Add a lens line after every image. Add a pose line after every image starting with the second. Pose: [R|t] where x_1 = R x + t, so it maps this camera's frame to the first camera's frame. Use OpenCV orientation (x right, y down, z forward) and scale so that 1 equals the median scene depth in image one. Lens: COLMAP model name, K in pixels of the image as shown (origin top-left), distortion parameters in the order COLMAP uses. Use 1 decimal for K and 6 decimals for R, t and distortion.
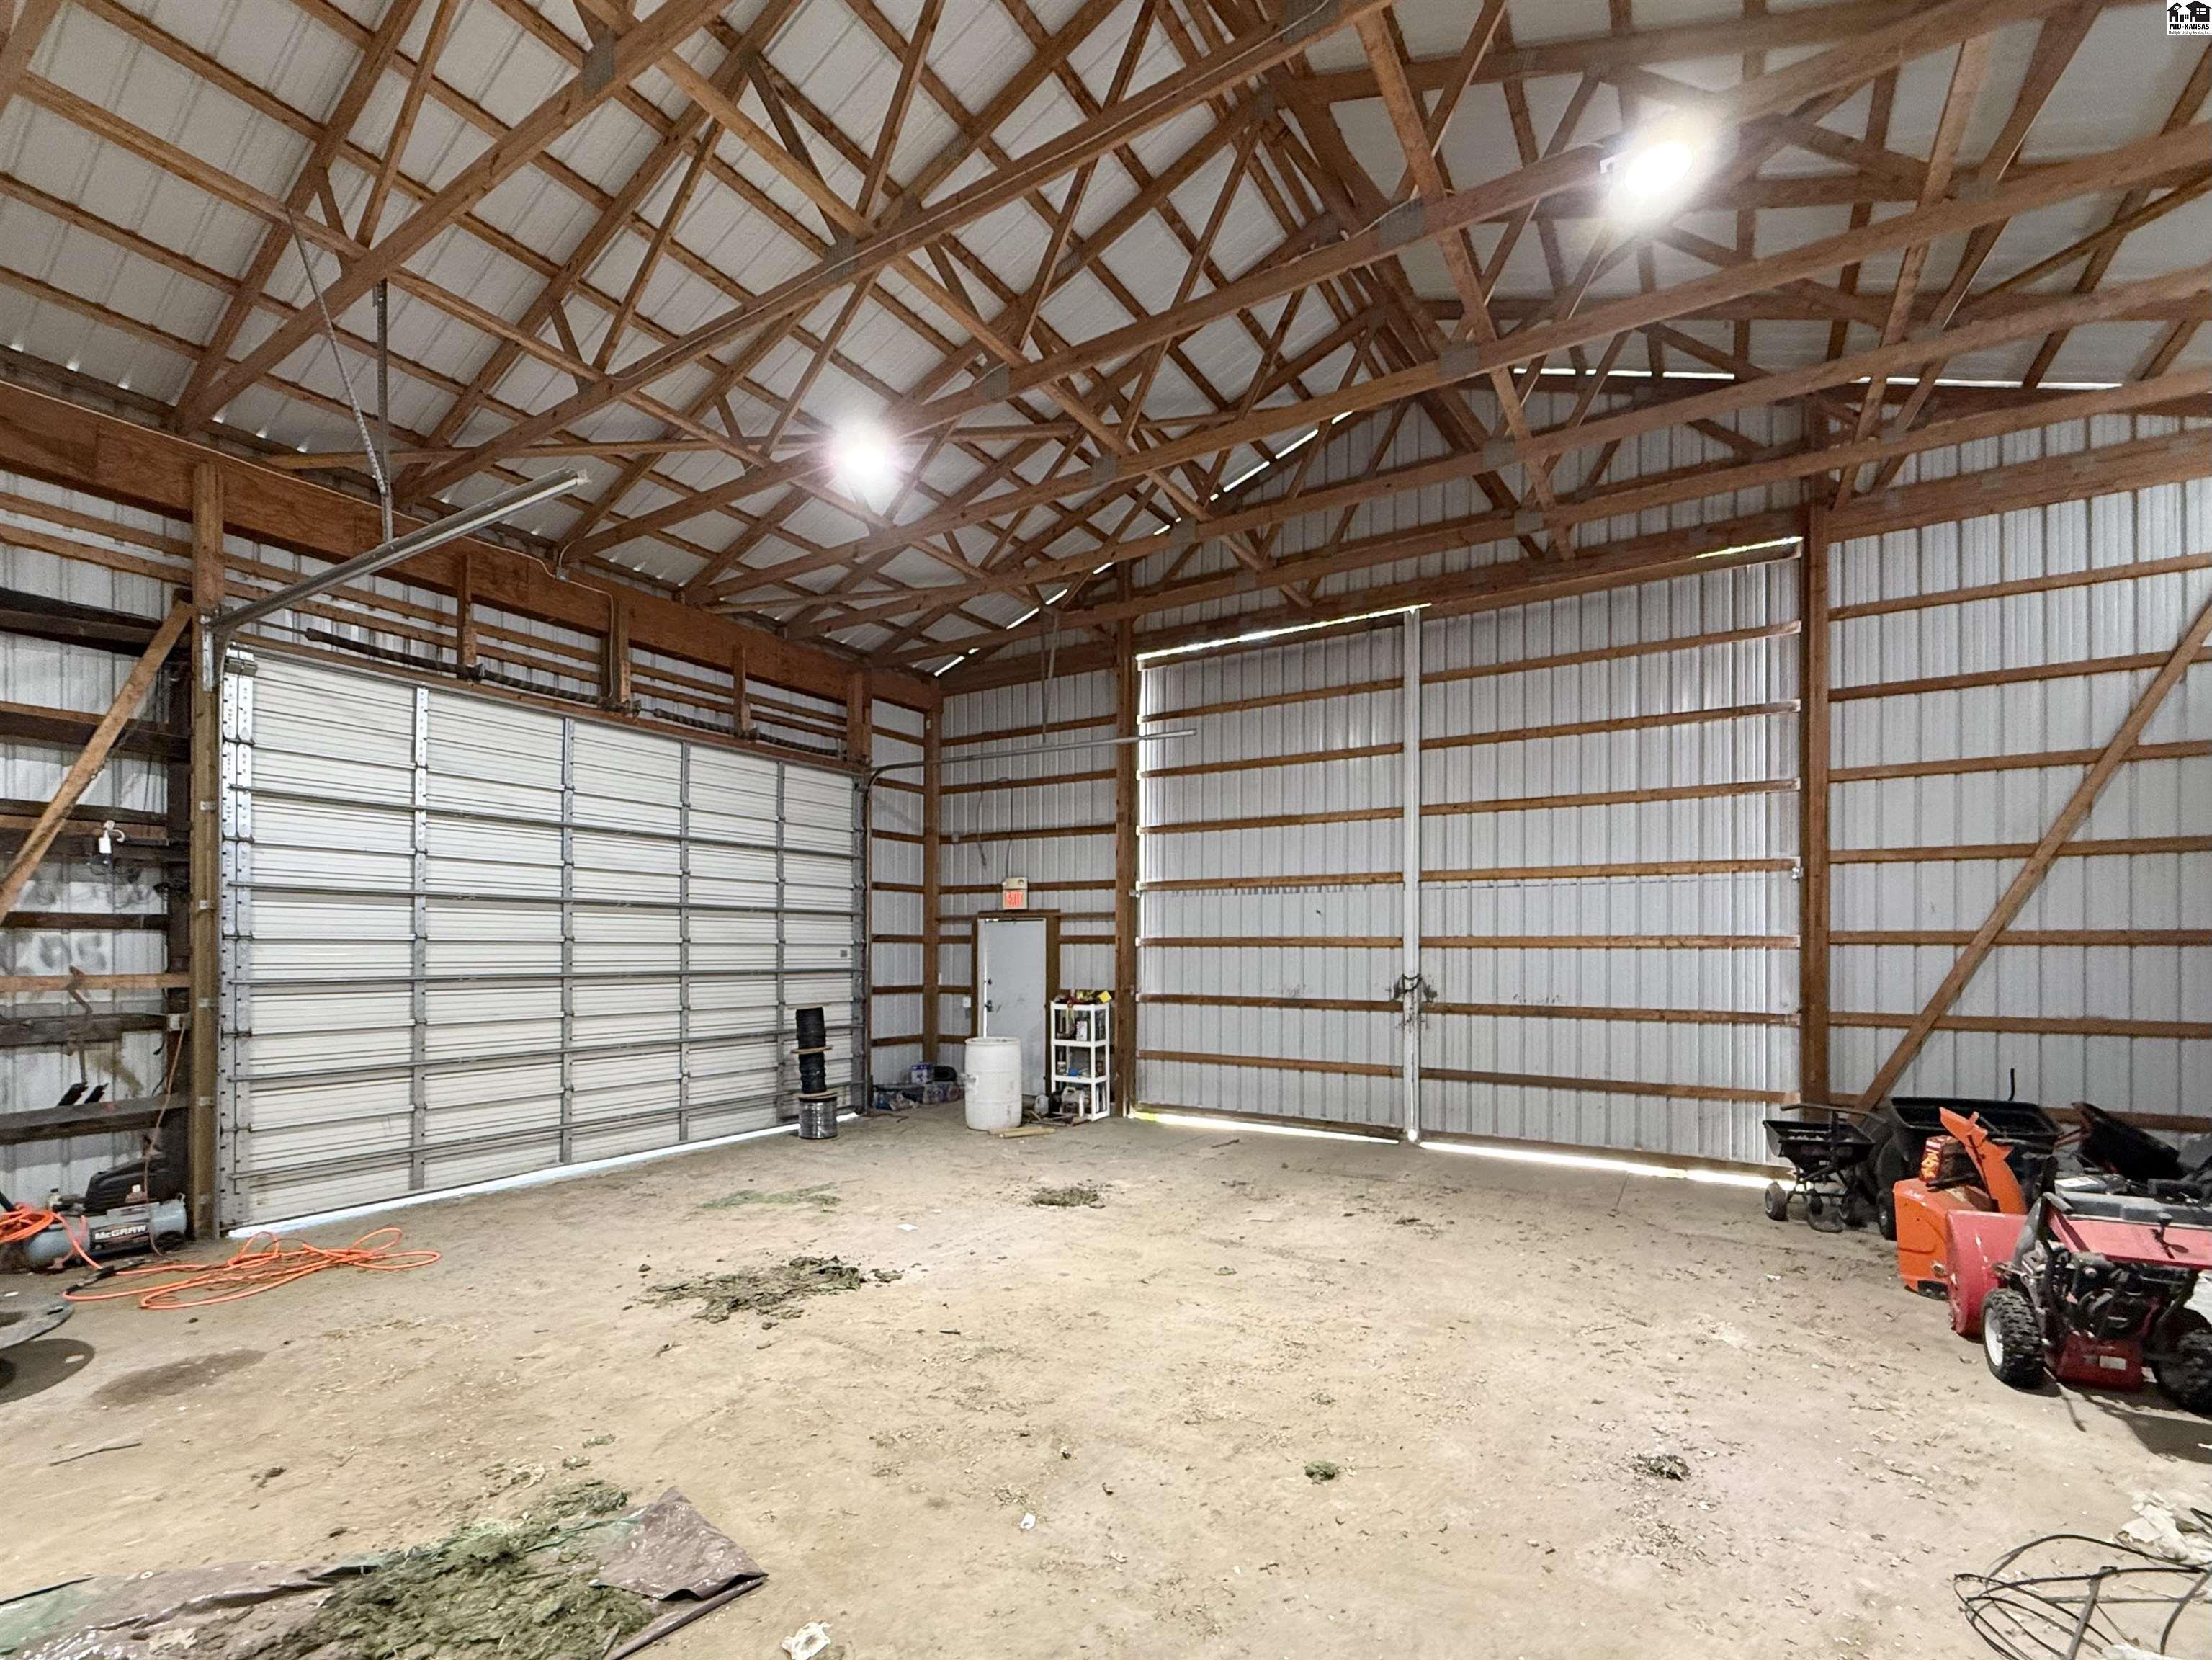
lens RADIAL K [[987.2, 0, 1104.5], [0, 987.2, 945.2], [0, 0, 1]] dist [-0.001534, -0.000005]
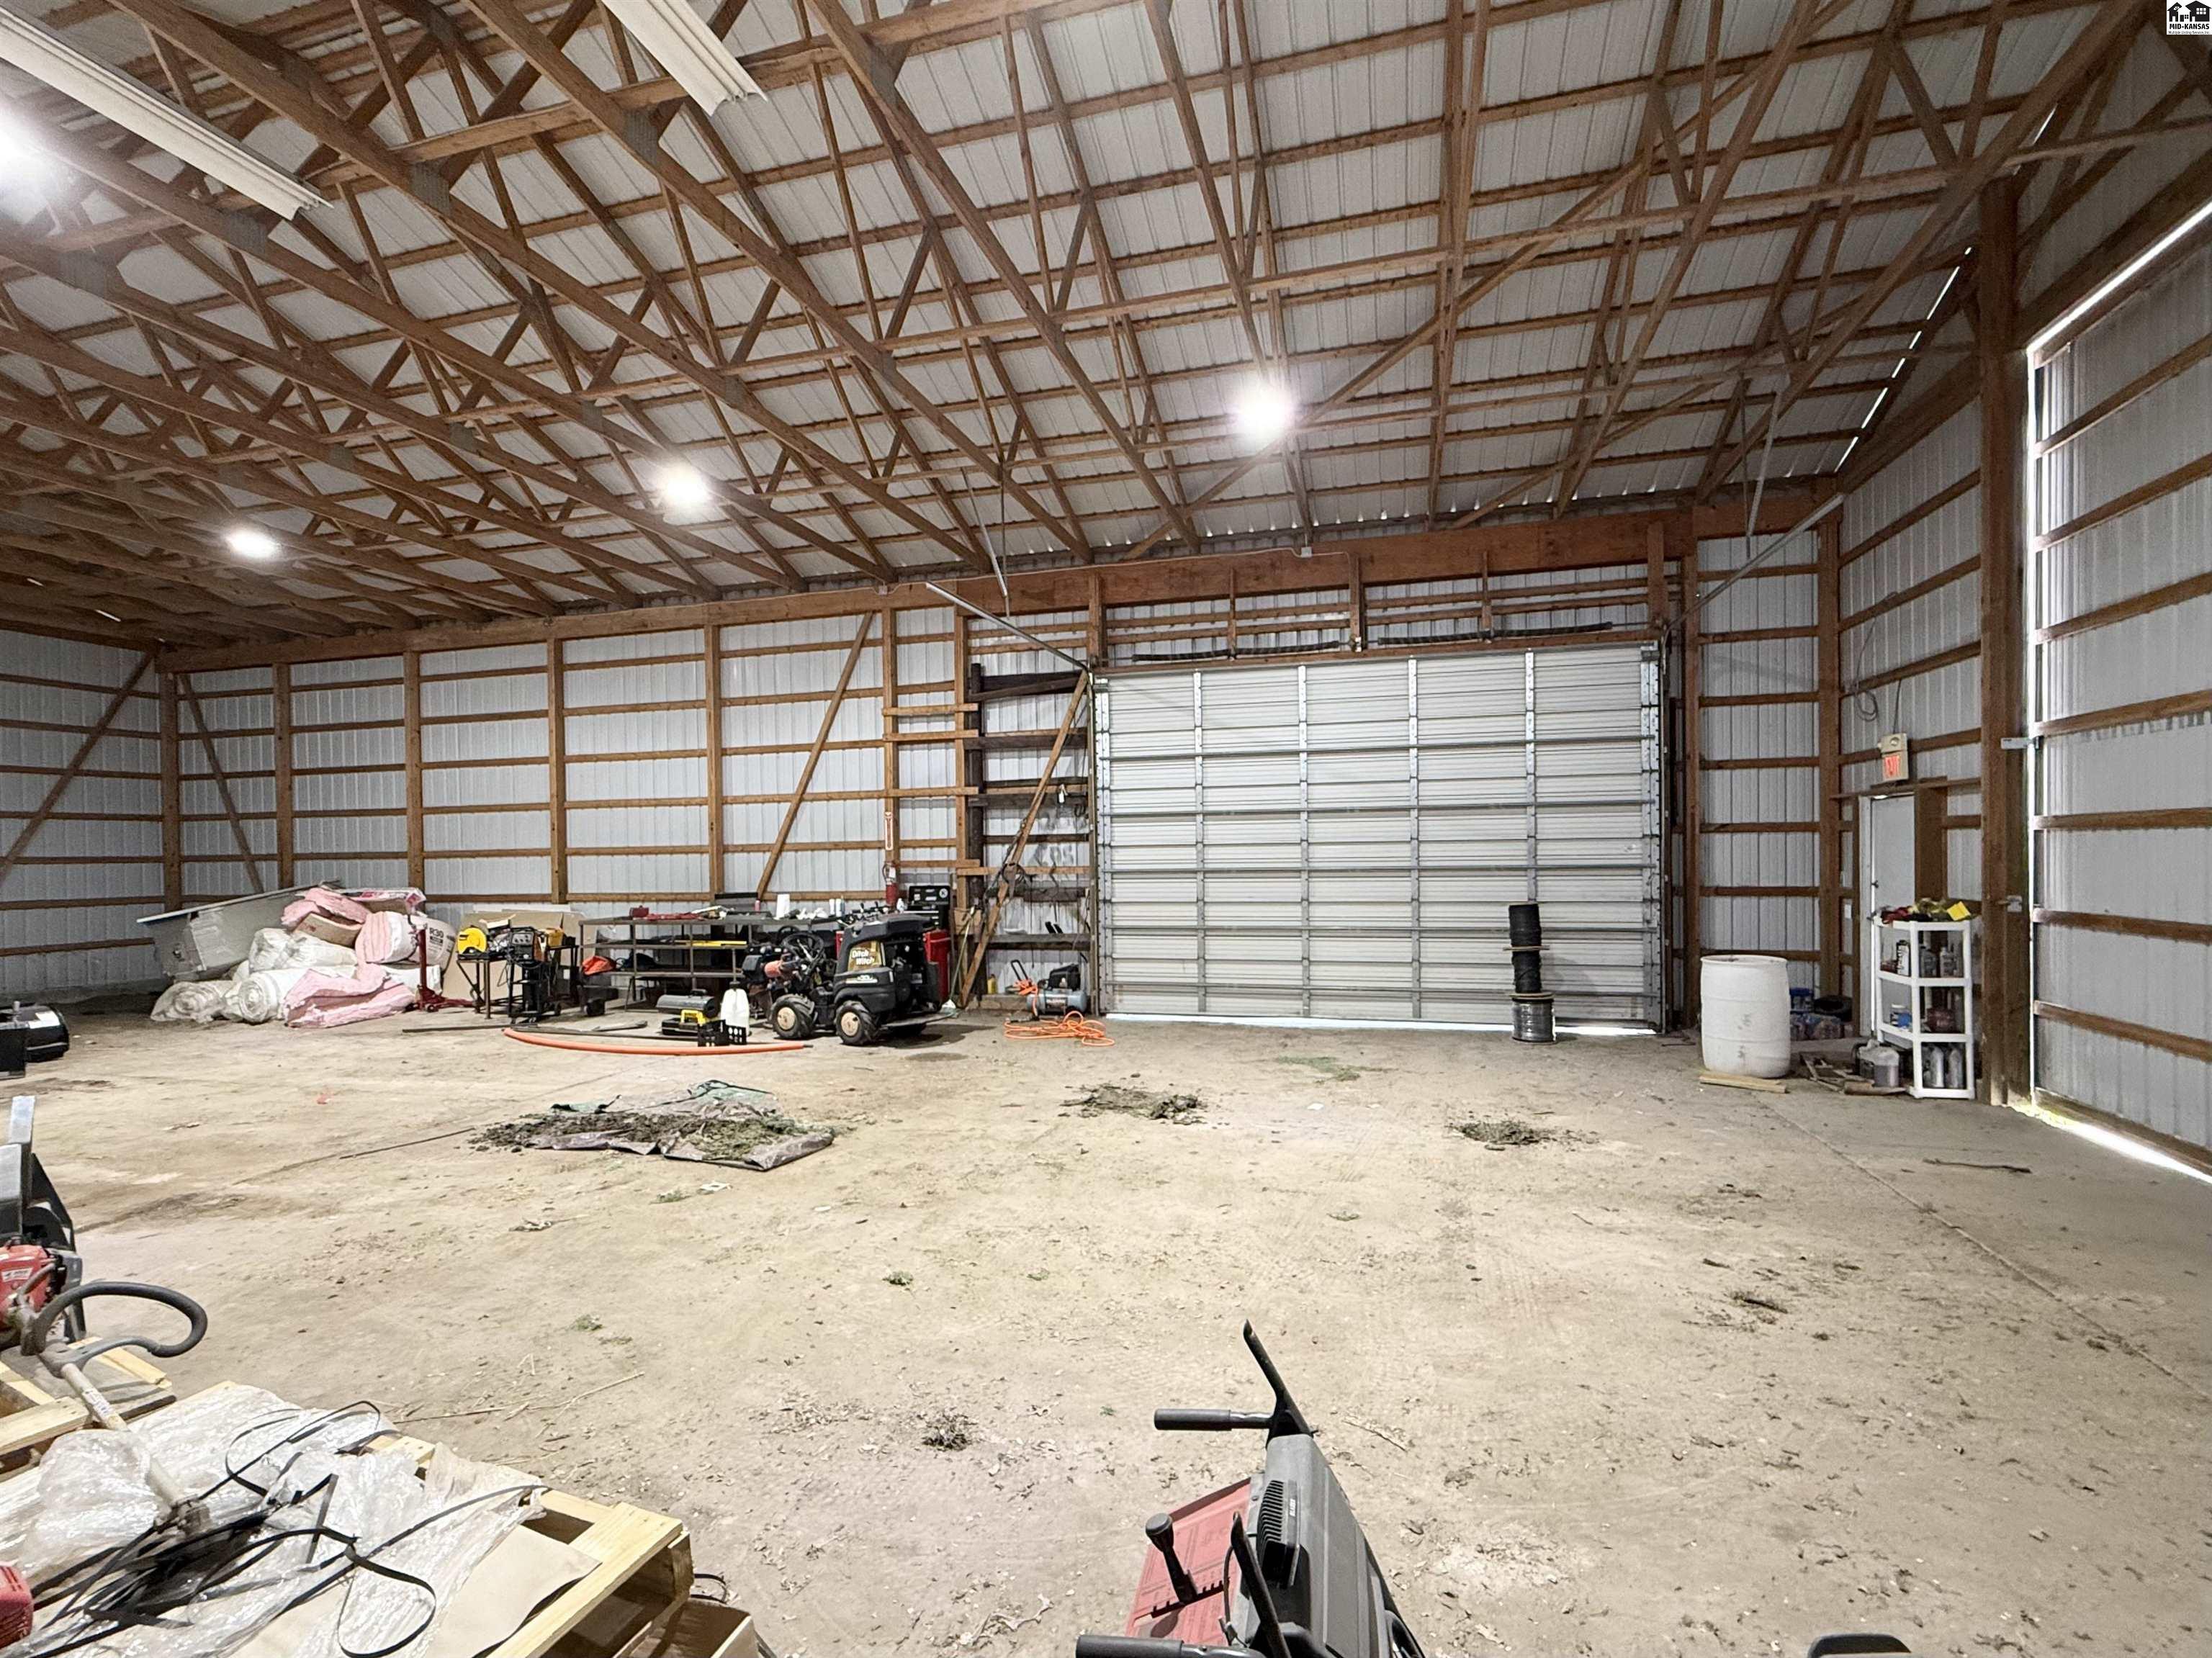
lens RADIAL K [[1018.5, 0, 1108.7], [0, 1018.5, 868.5], [0, 0, 1]] dist [-0.001256, 0.000002]
pose [[0.281430, 0.009493, -0.959535, 0.746570], [0.020708, 0.999658, 0.015963, 0.004120], [0.959358, -0.024363, 0.281137, 0.449381]]
